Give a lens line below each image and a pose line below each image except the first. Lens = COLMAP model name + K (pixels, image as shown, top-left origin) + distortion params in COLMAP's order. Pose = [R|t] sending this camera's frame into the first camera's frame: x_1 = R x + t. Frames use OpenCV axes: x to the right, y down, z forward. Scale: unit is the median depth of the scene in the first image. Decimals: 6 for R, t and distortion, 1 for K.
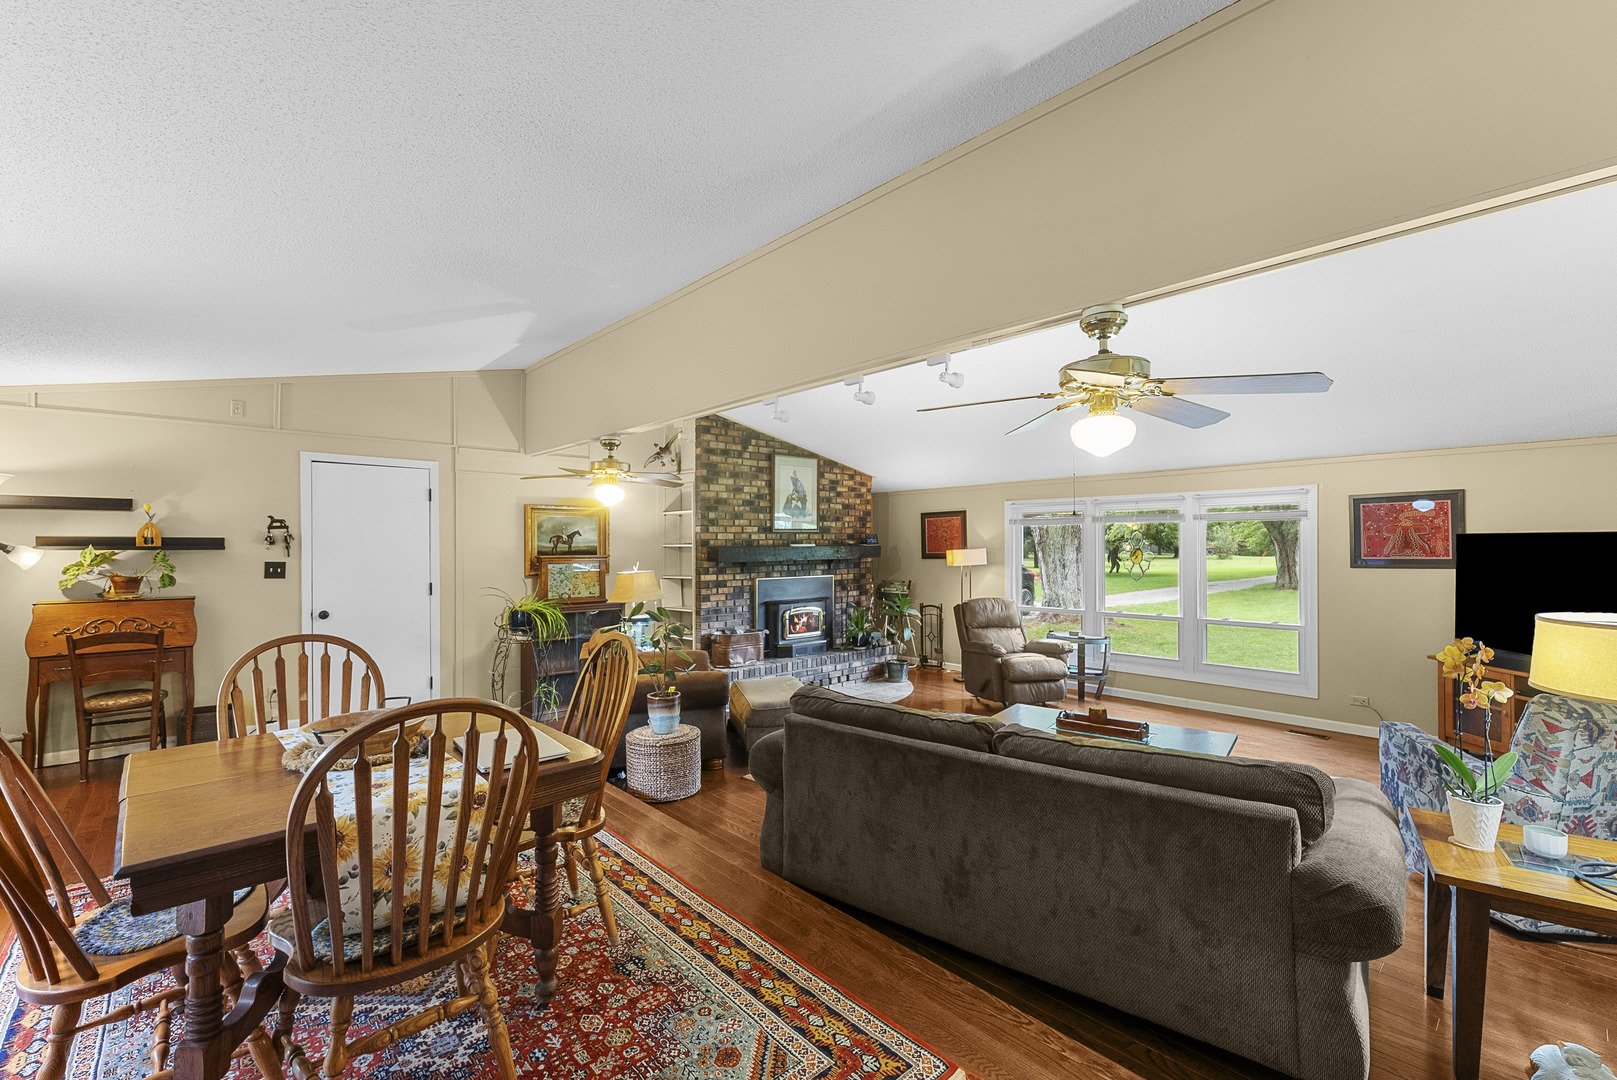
lens RADIAL K [[686.8, 0, 808.5], [0, 686.8, 540.0], [0, 0, 1]] dist [0.000859, -0.000016]
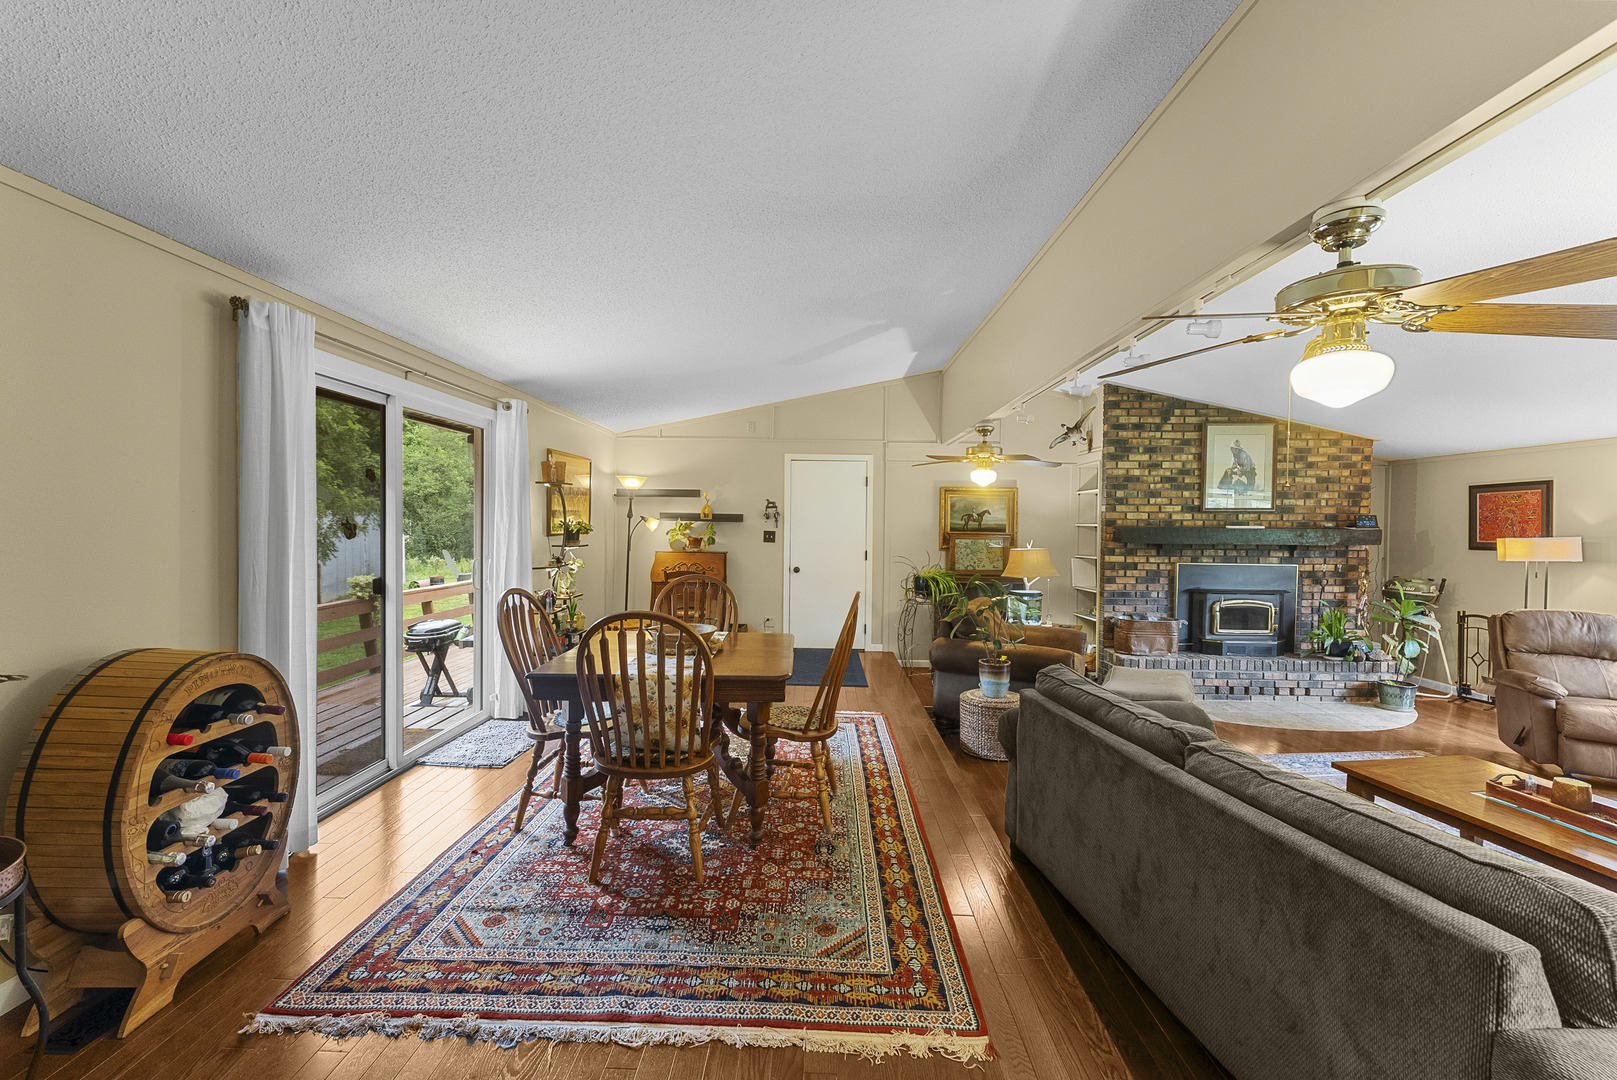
lens RADIAL K [[662.7, 0, 806.6], [0, 662.7, 530.5], [0, 0, 1]] dist [0.001984, -0.000014]
pose [[0.725927, 0.021694, -0.687430, 0.176481], [-0.010973, 0.999741, 0.019963, 0.001450], [0.687685, -0.006948, 0.725976, 0.028408]]
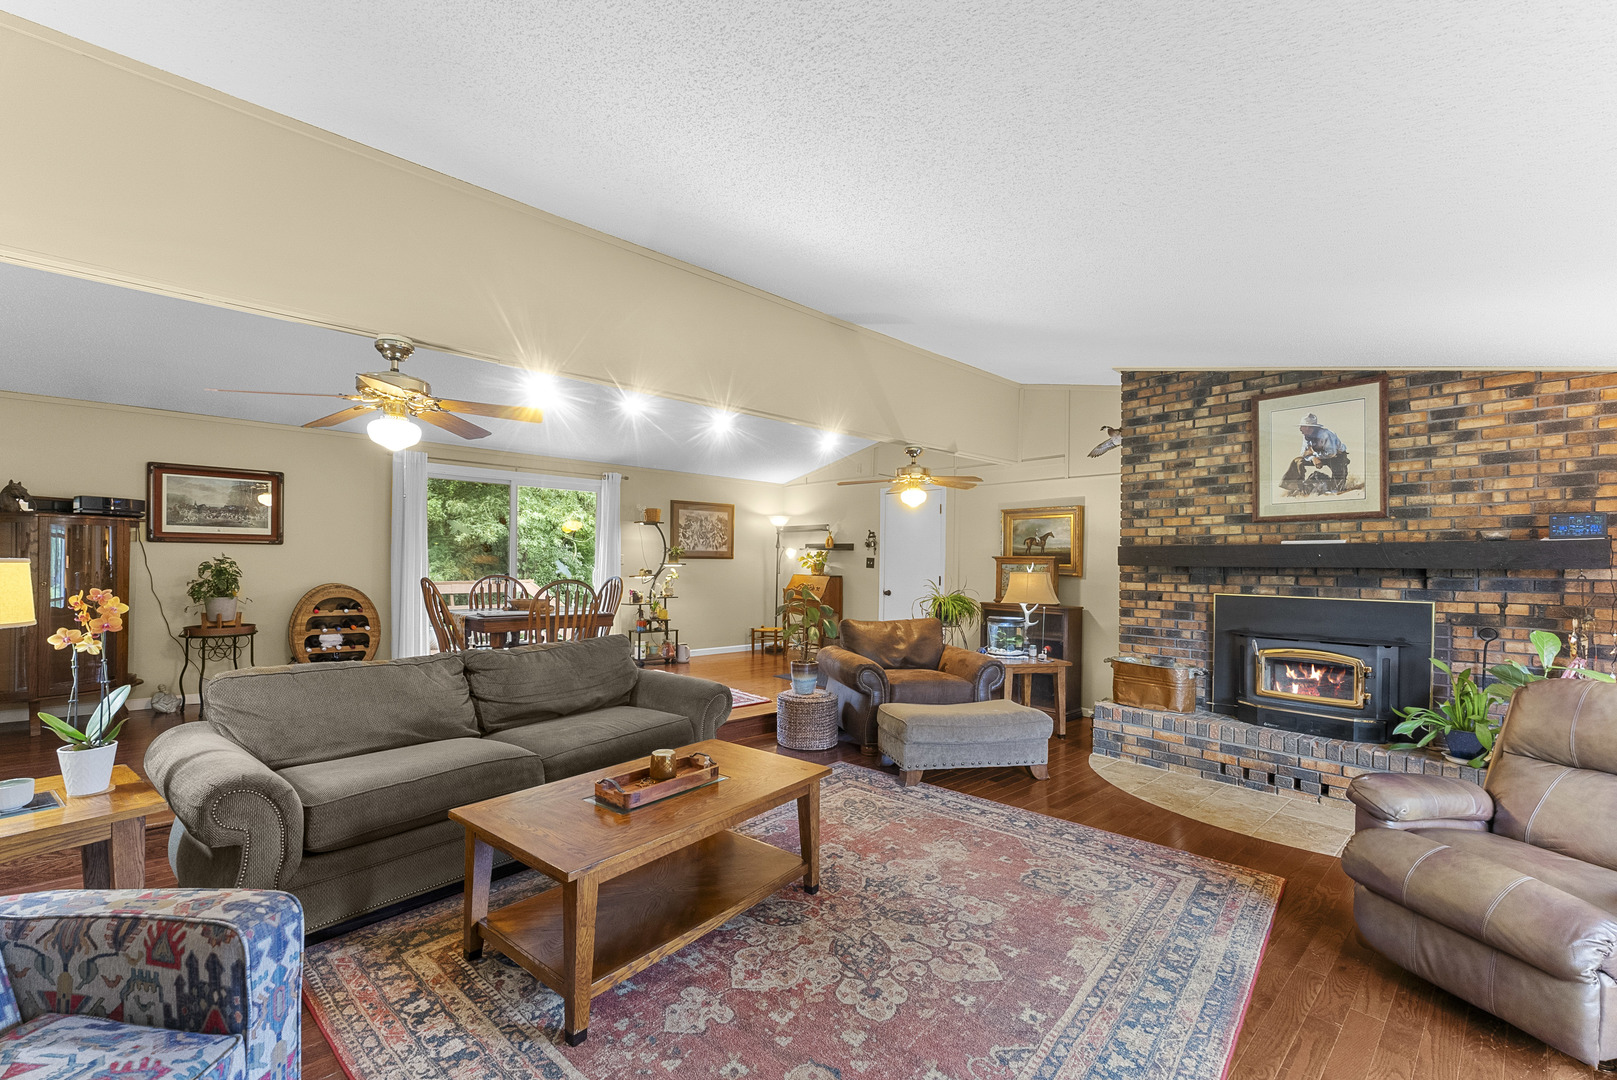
lens RADIAL K [[669.2, 0, 807.0], [0, 669.2, 561.9], [0, 0, 1]] dist [-0.000138, -0.000054]
pose [[-0.008764, 0.003103, -0.999957, 0.601402], [-0.006170, 0.999976, 0.003157, 0.027142], [0.999943, 0.006198, -0.008744, 0.630487]]
